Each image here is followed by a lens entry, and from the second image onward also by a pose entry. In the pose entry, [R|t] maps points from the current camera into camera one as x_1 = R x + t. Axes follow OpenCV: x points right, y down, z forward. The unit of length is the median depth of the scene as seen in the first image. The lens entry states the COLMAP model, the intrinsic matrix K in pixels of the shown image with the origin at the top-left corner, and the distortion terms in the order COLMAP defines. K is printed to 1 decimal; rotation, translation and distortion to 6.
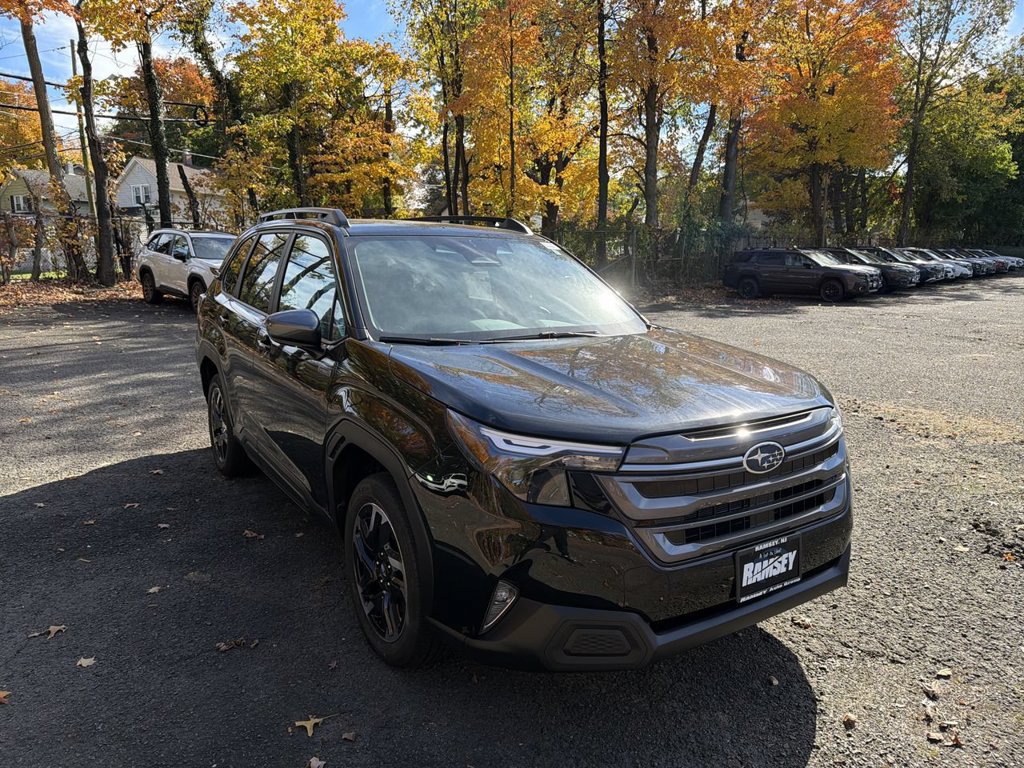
lens RADIAL K [[708.1, 0, 505.9], [0, 708.1, 363.6], [0, 0, 1]] dist [0.031472, -0.034098]
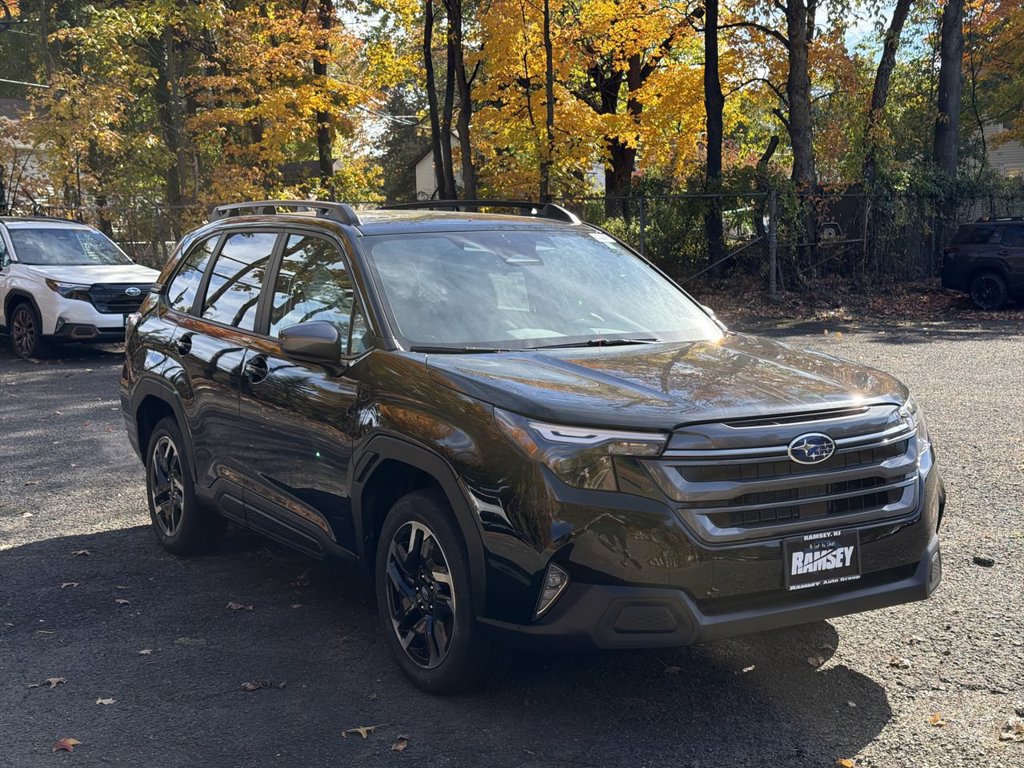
lens RADIAL K [[1364.6, 0, 476.3], [0, 1364.6, 334.3], [0, 0, 1]] dist [0.101261, 0.000000]
pose [[0.998569, -0.023504, -0.048031, -0.009113], [0.019374, 0.996218, -0.084706, 0.089087], [0.049840, 0.083654, 0.995248, -0.684220]]
